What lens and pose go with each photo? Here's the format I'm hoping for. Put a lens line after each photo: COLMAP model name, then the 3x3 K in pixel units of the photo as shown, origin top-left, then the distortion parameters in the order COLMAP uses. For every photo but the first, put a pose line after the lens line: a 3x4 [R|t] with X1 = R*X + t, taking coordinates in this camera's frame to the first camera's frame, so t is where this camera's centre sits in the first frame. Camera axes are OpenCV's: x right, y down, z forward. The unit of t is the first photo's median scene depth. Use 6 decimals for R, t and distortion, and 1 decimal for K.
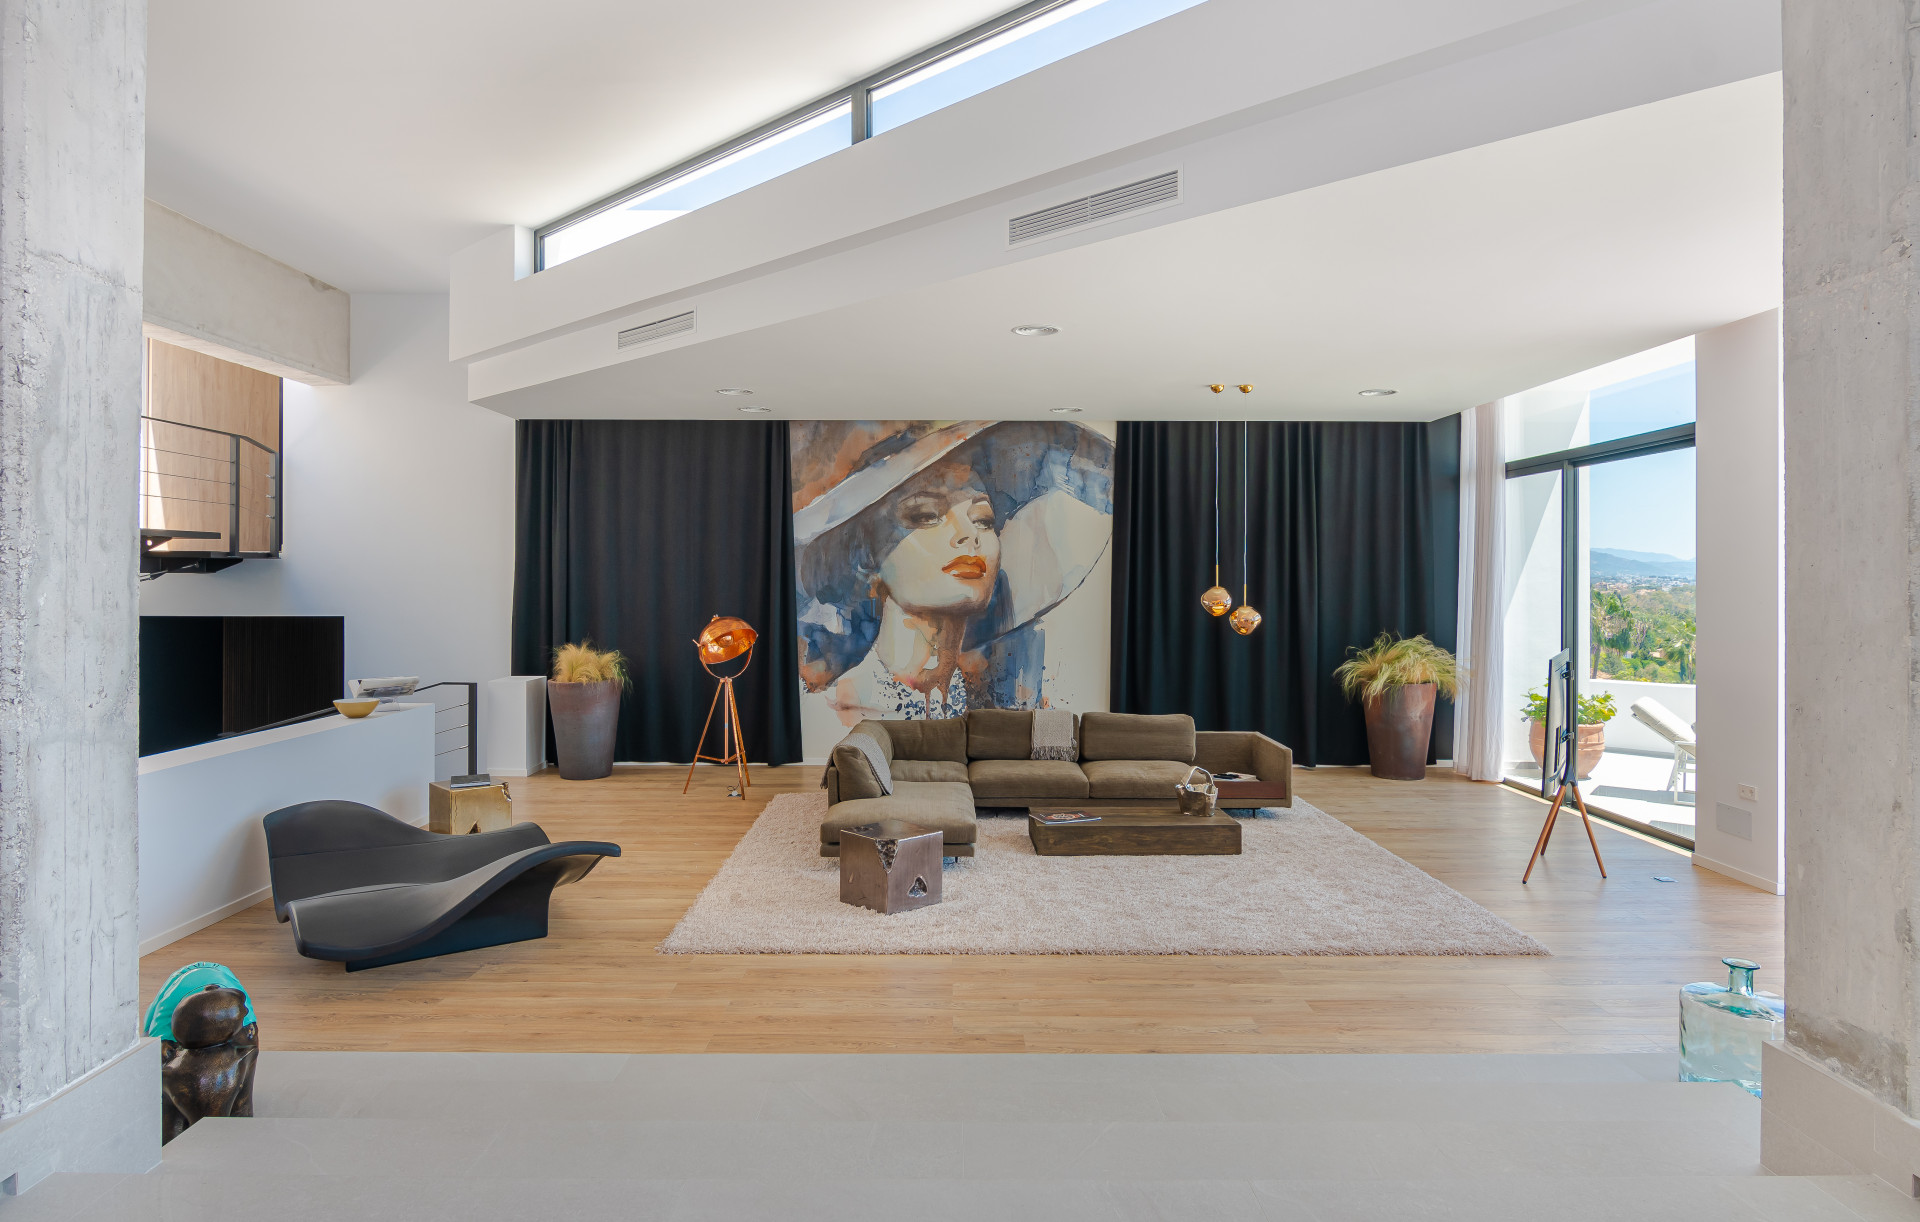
lens RADIAL K [[1150.7, 0, 947.3], [0, 1150.7, 577.3], [0, 0, 1]] dist [-0.005376, -0.000404]
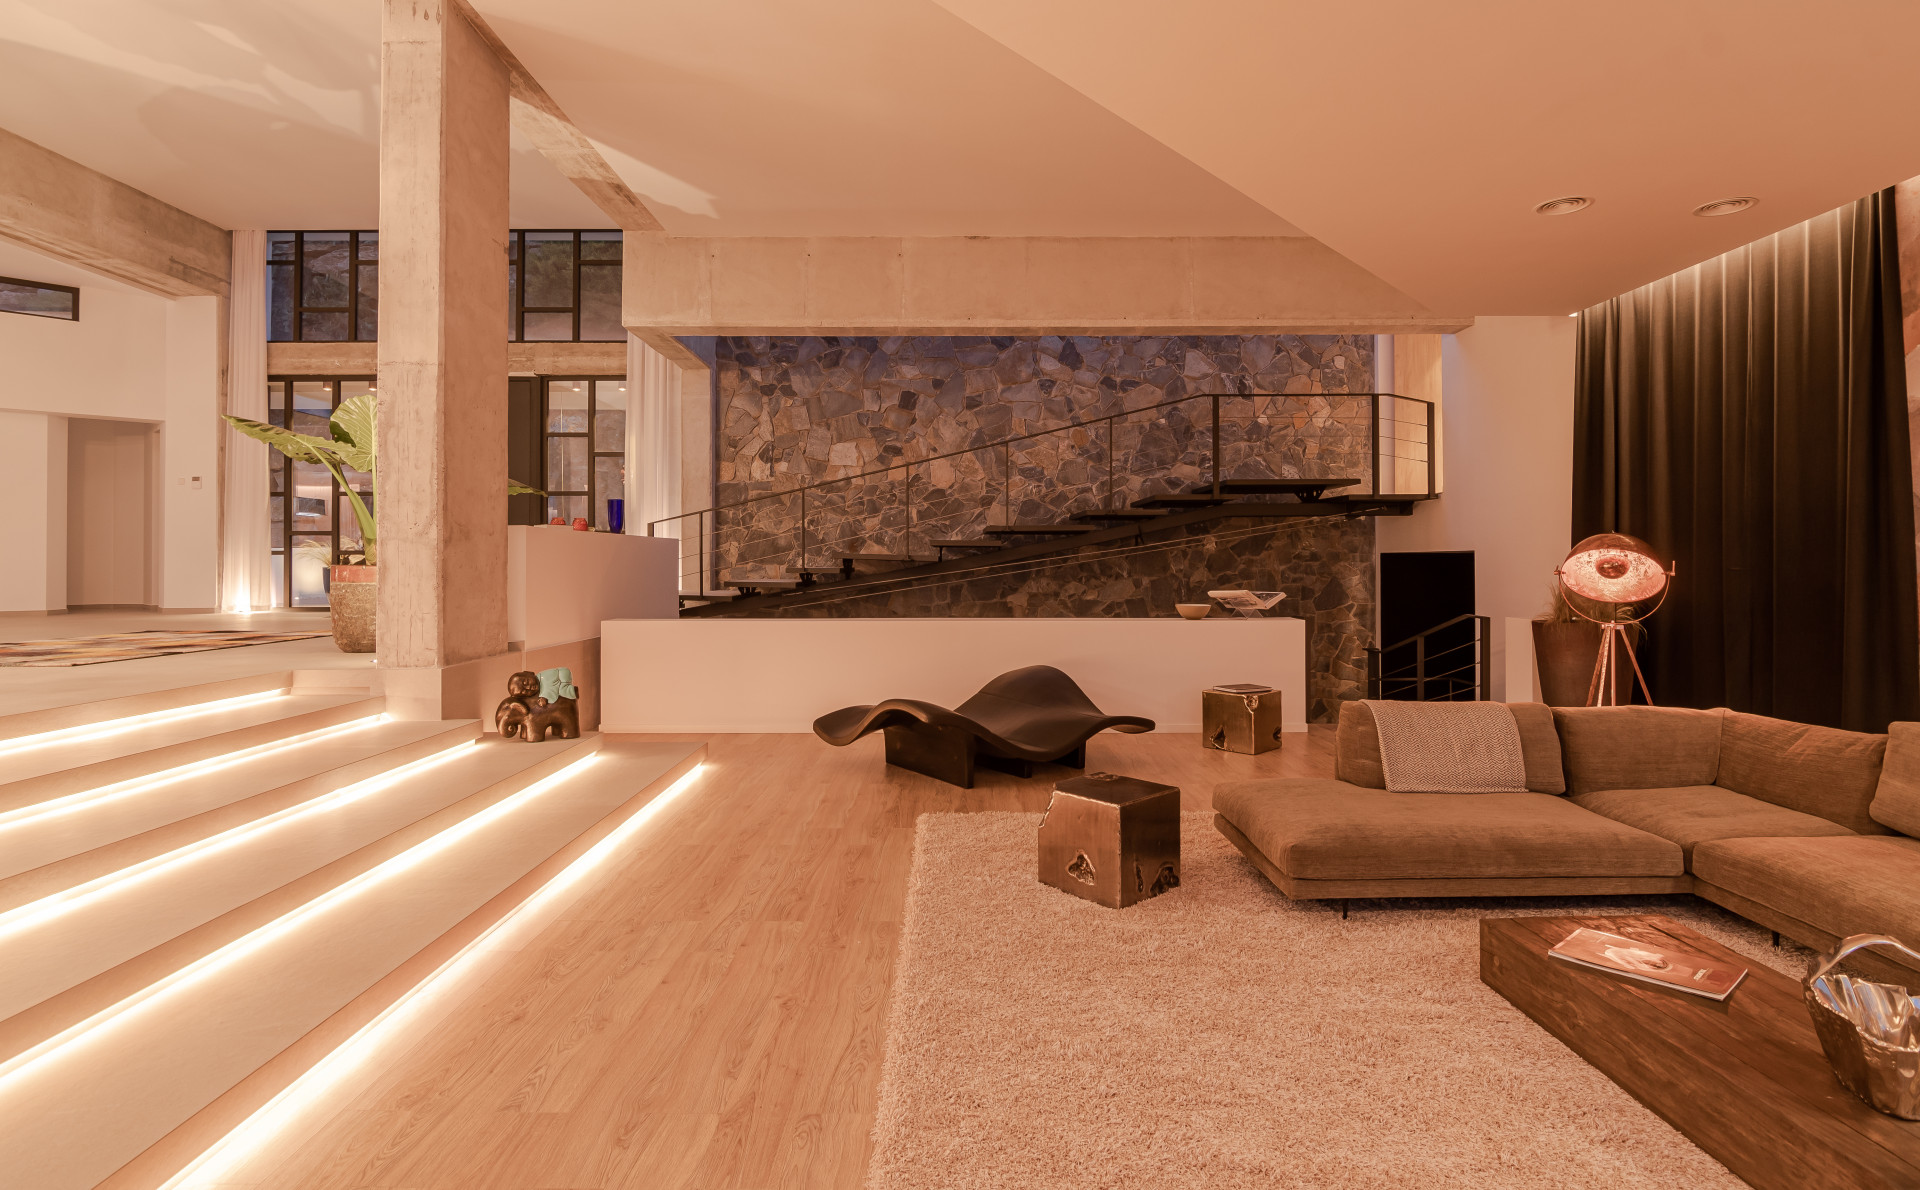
lens RADIAL K [[951.0, 0, 958.4], [0, 951.0, 555.6], [0, 0, 1]] dist [-0.013202, -0.000835]
pose [[-0.004702, -0.004068, -0.999981, 1.405485], [-0.001415, 0.999991, -0.004061, 0.179399], [0.999988, 0.001396, -0.004707, 2.246922]]
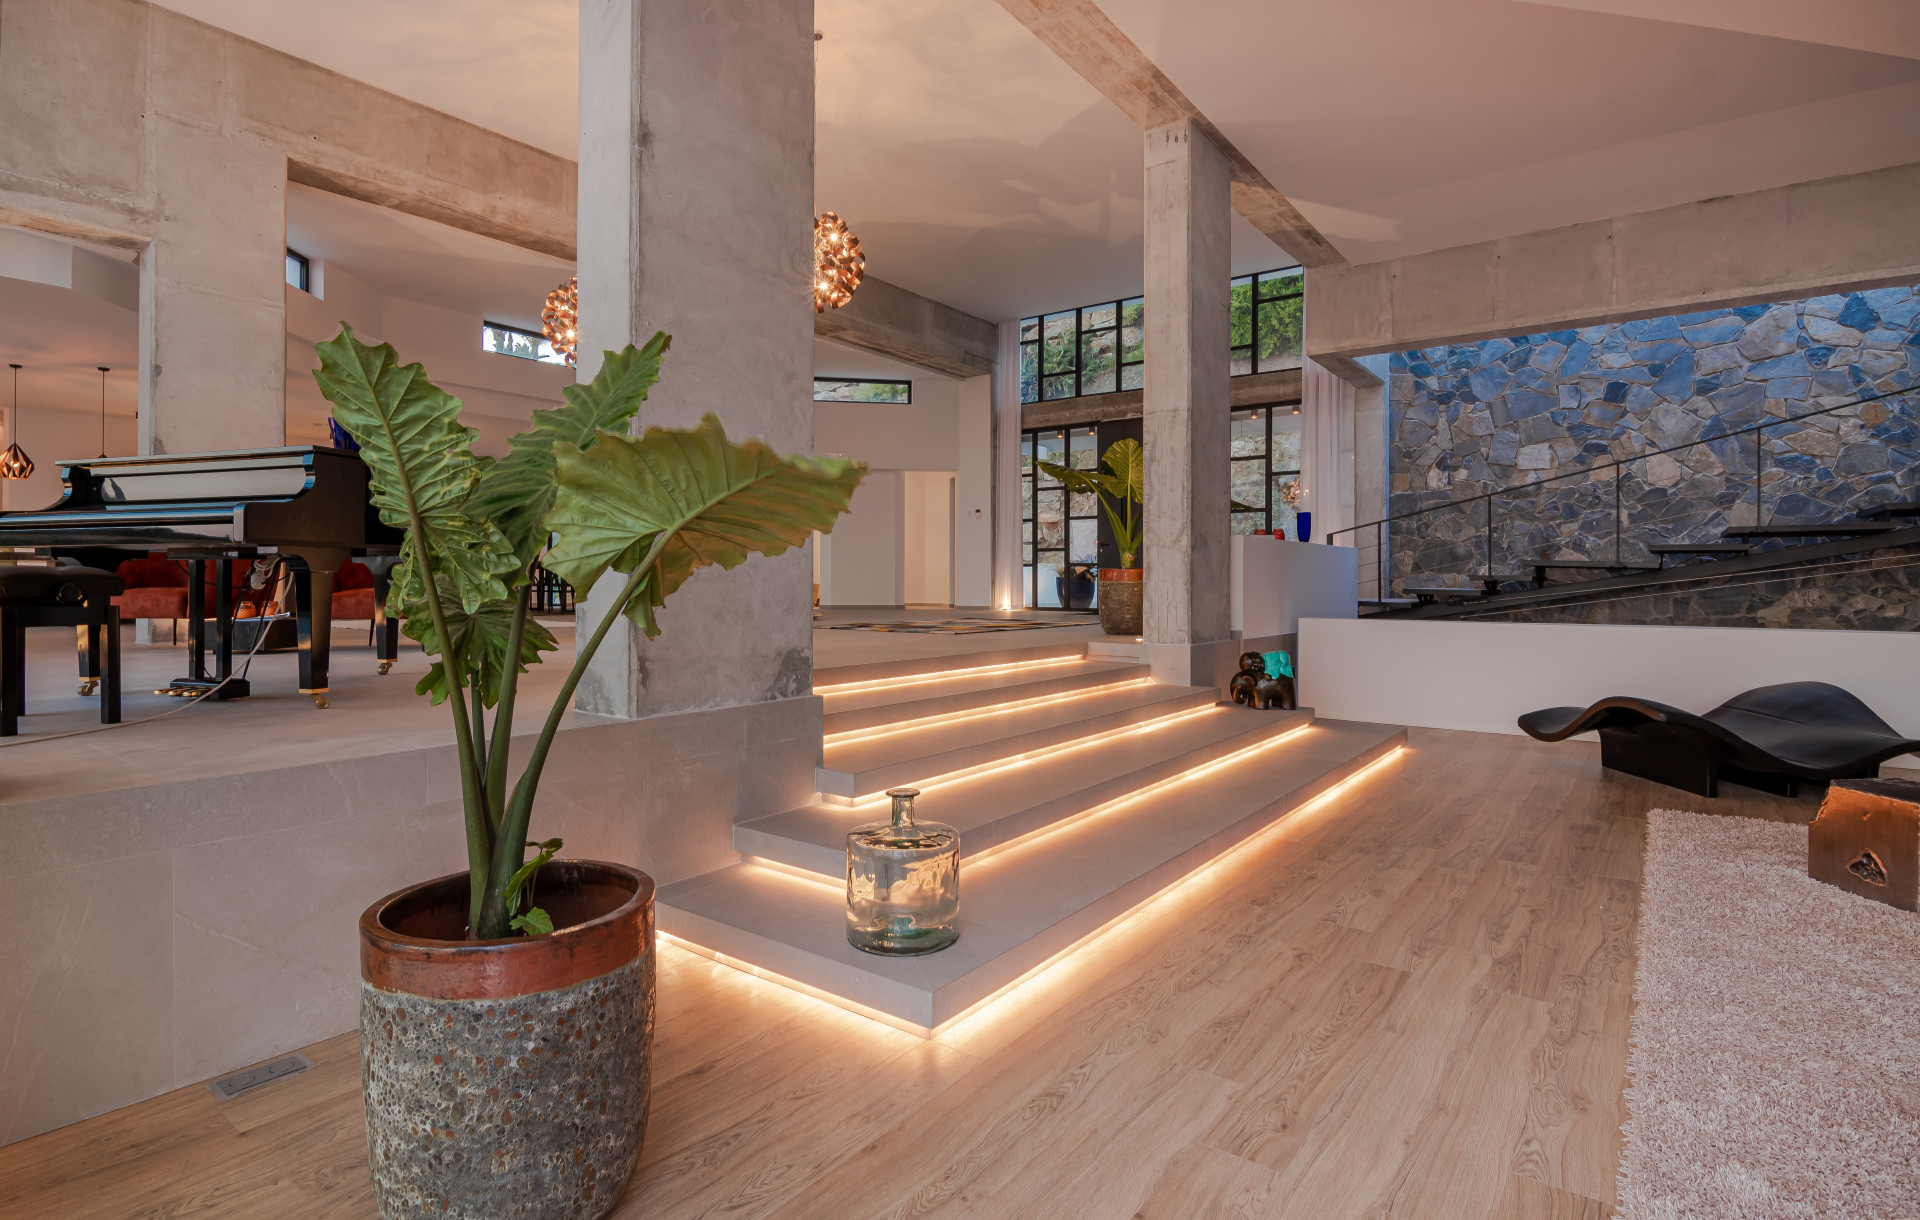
lens RADIAL K [[943.5, 0, 951.7], [0, 943.5, 581.2], [0, 0, 1]] dist [-0.008851, -0.003706]
pose [[-0.612559, 0.002043, -0.790422, 1.863612], [-0.002281, 0.999988, 0.004353, 0.229477], [0.790421, 0.004470, -0.612547, 2.199631]]
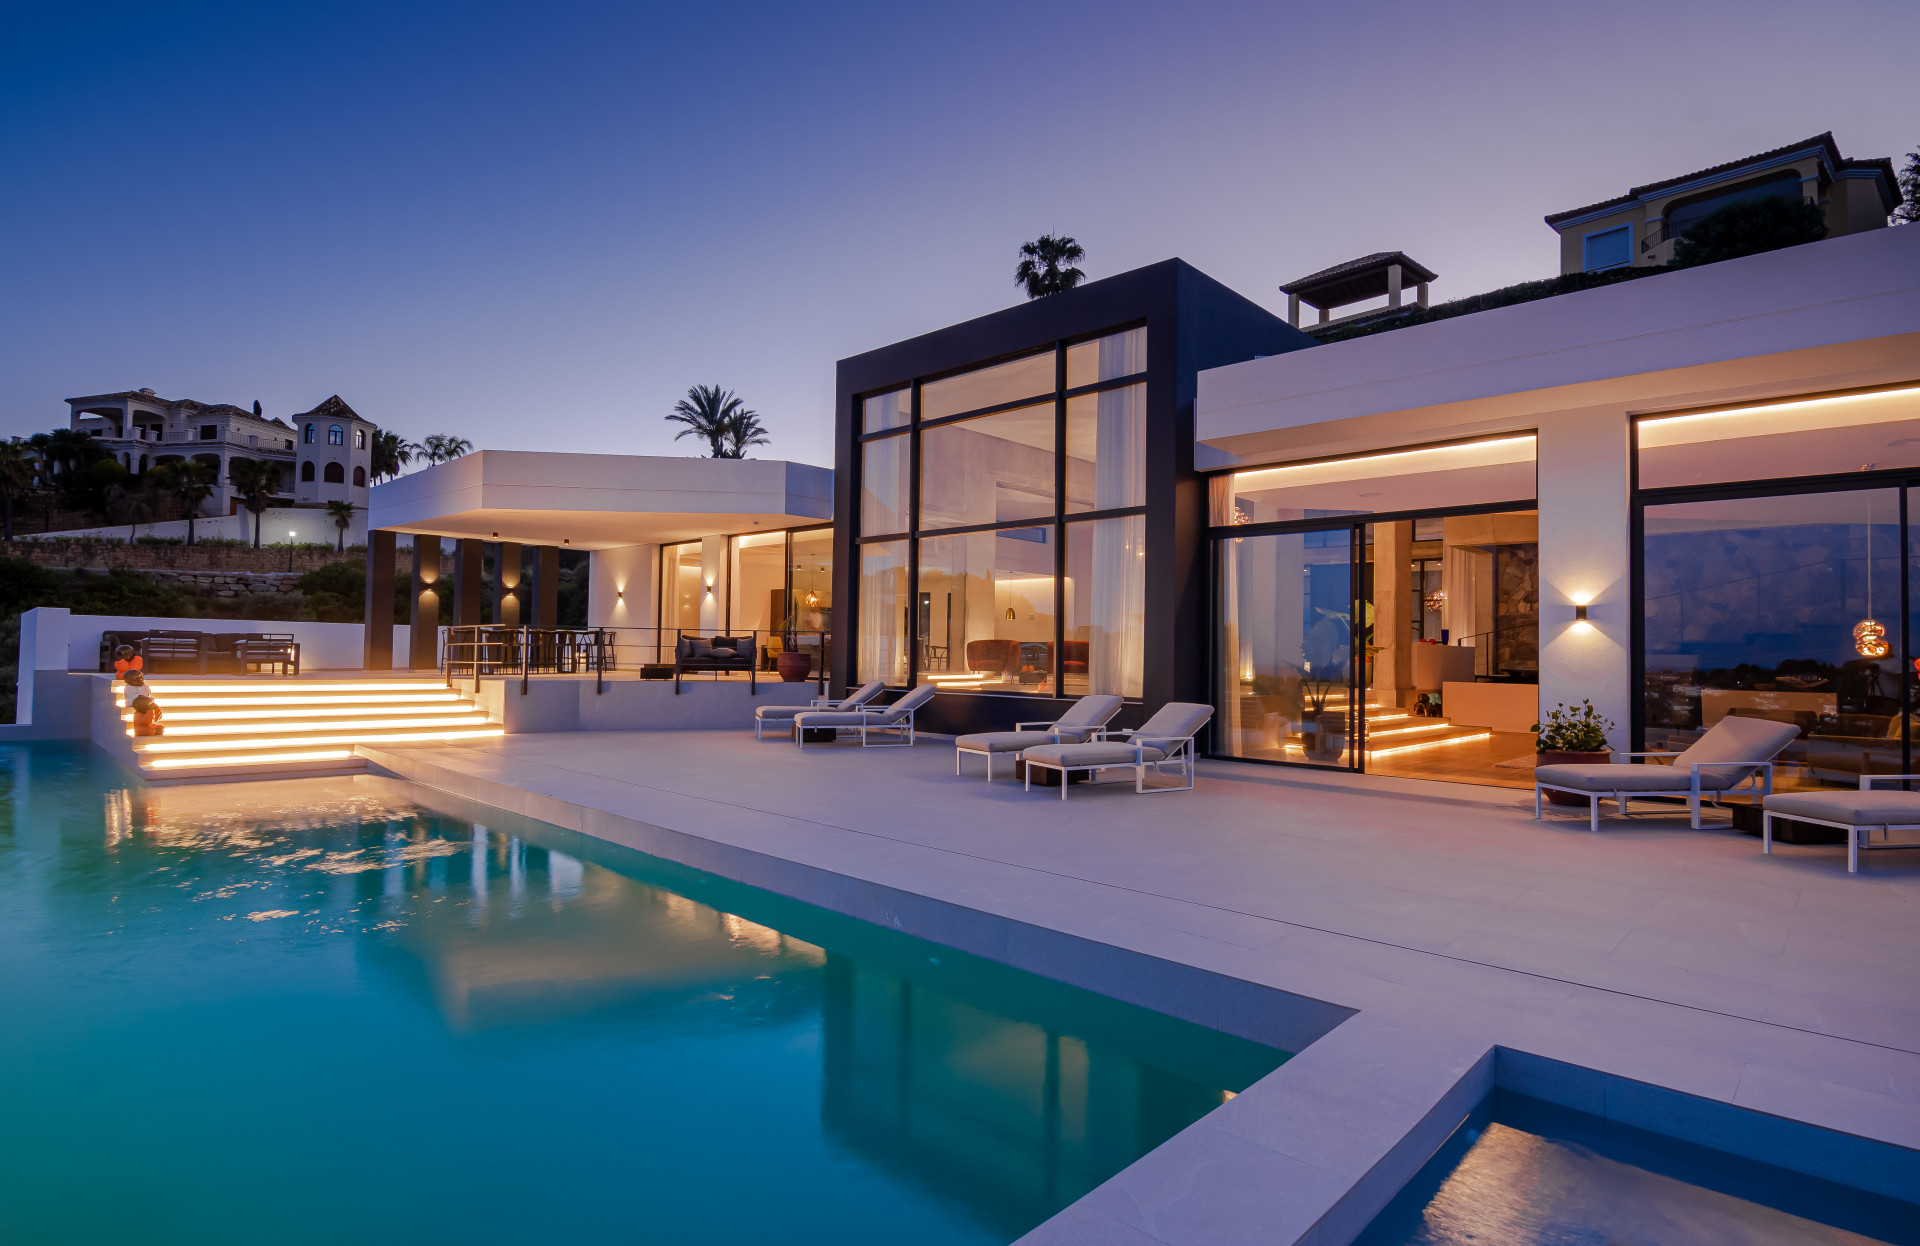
lens RADIAL K [[968.1, 0, 949.7], [0, 968.1, 630.8], [0, 0, 1]] dist [0.000557, 0.000383]
pose [[-0.696423, -0.025633, -0.717173, 6.290080], [-0.015650, 0.999667, -0.020532, 0.194623], [0.717461, -0.003076, -0.696592, 3.543160]]
